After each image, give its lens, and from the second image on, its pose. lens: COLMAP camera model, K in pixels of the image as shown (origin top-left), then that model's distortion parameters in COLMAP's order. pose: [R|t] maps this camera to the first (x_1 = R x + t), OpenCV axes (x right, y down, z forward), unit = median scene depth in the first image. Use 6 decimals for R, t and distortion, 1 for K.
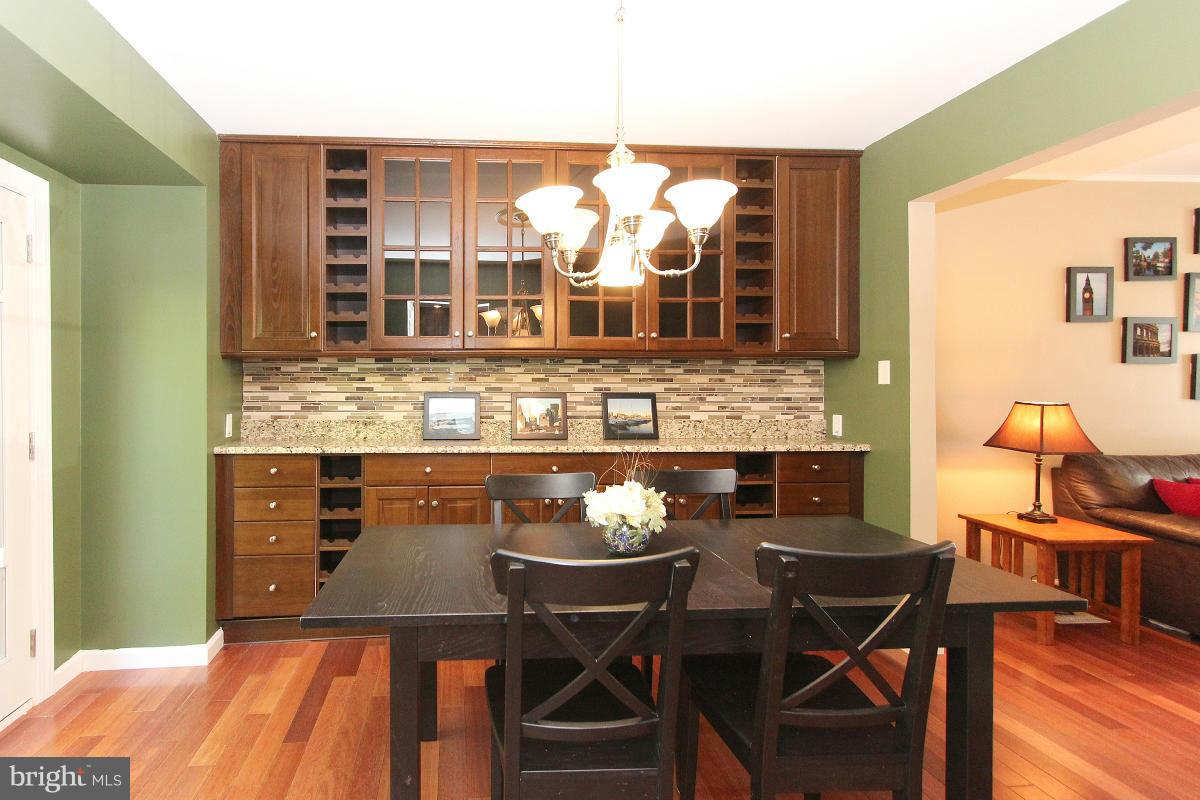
lens RADIAL K [[567.9, 0, 600.0], [0, 567.9, 400.0], [0, 0, 1]] dist [-0.003236, -0.000189]
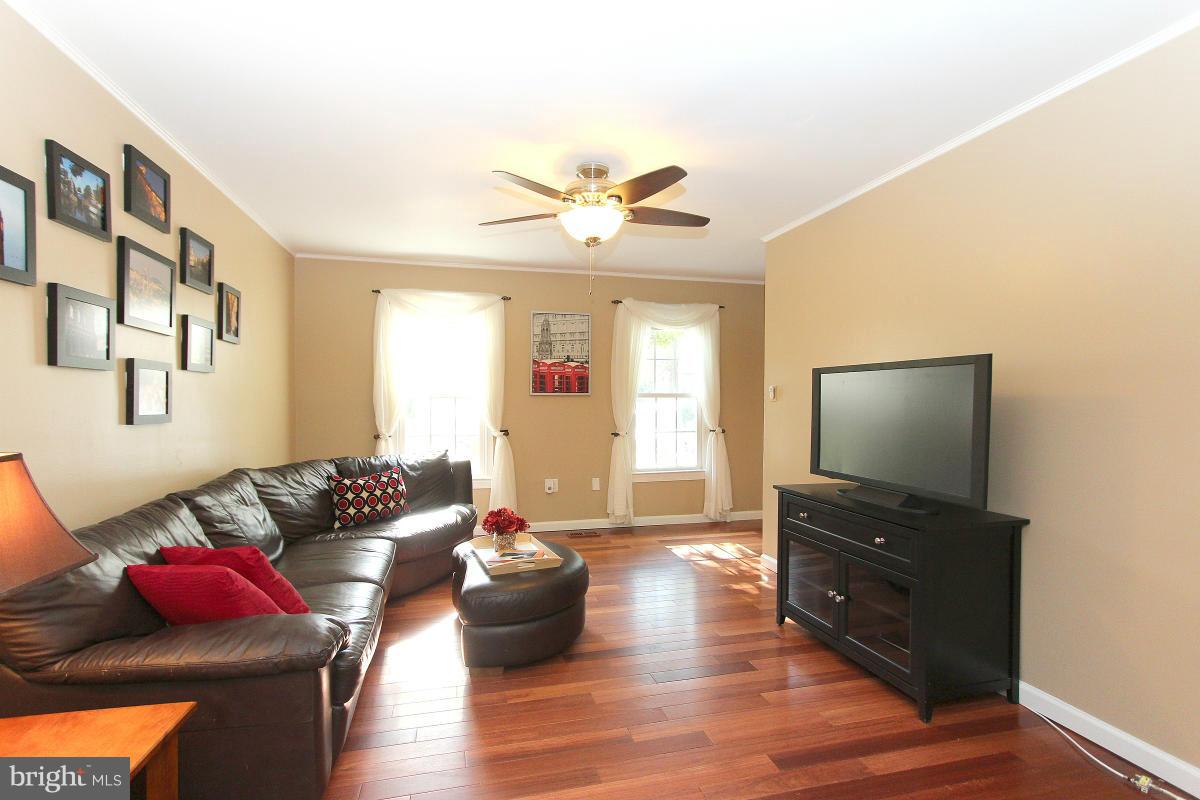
lens RADIAL K [[551.3, 0, 600.0], [0, 551.3, 400.0], [0, 0, 1]] dist [-0.009828, 0.000121]
pose [[-0.218169, -0.004481, 0.975901, 0.307136], [0.013441, 0.999881, 0.007596, -0.031229], [-0.975818, 0.014774, -0.218083, 0.626461]]
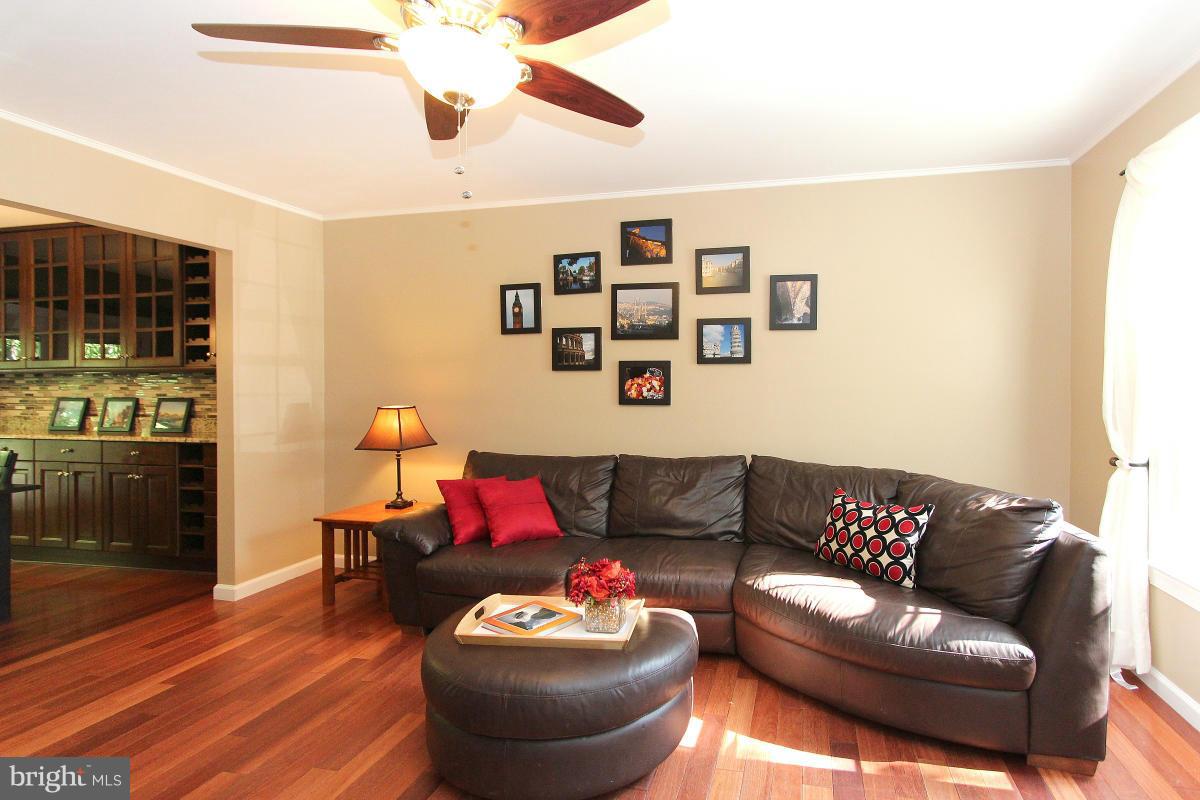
lens RADIAL K [[551.3, 0, 600.0], [0, 551.3, 400.0], [0, 0, 1]] dist [-0.009828, 0.000121]
pose [[0.968248, 0.002122, -0.249982, 1.343174], [-0.003598, 0.999979, -0.005447, -0.003855], [0.249965, 0.006174, 0.968235, 0.001623]]
